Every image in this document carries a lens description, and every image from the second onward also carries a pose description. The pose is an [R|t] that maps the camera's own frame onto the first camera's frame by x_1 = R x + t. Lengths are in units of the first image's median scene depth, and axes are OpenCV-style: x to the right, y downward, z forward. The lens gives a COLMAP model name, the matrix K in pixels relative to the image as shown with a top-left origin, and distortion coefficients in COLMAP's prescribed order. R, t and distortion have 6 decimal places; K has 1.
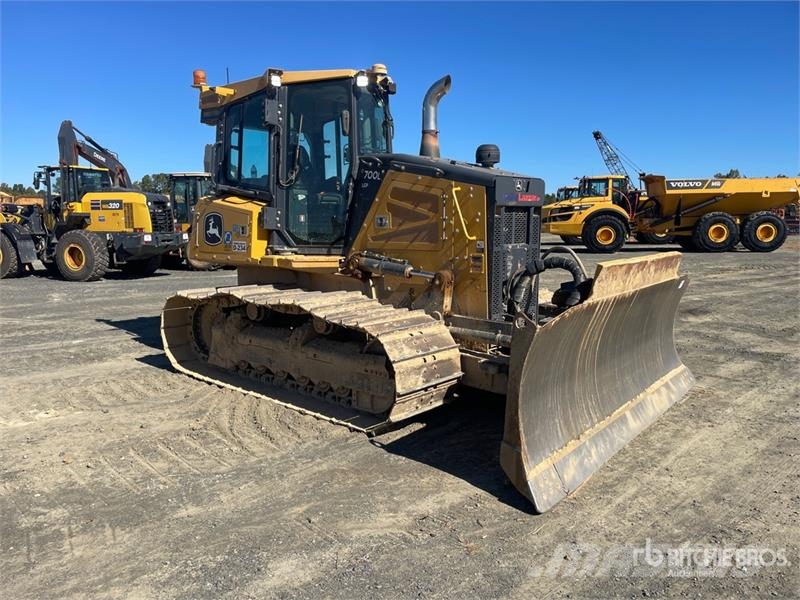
lens RADIAL K [[592.1, 0, 403.5], [0, 592.1, 302.4], [0, 0, 1]] dist [0.119766, -0.156047]
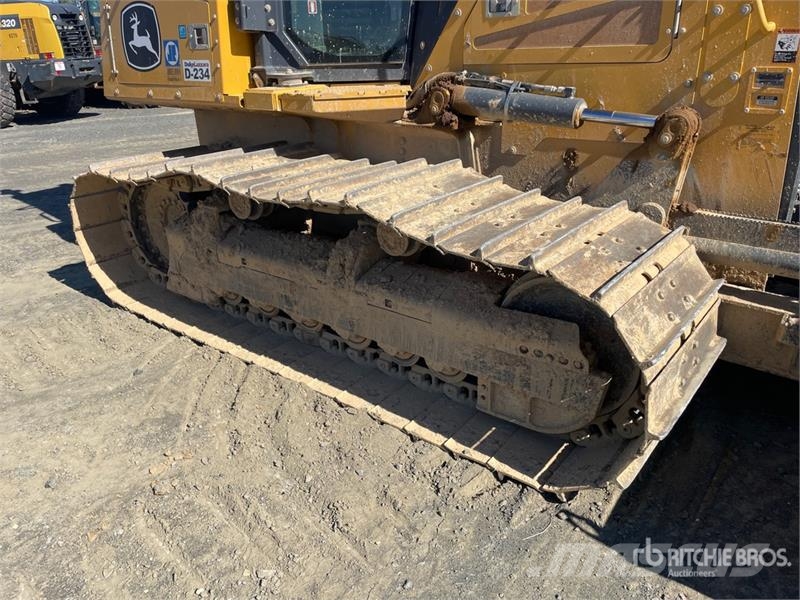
lens RADIAL K [[604.9, 0, 400.0], [0, 604.9, 300.0], [0, 0, 1]] dist [0.091039, -0.116669]
pose [[0.997669, -0.052344, 0.043779, -0.143910], [0.038843, 0.963097, 0.266336, -0.040798], [-0.056105, -0.264015, 0.962886, 0.463466]]
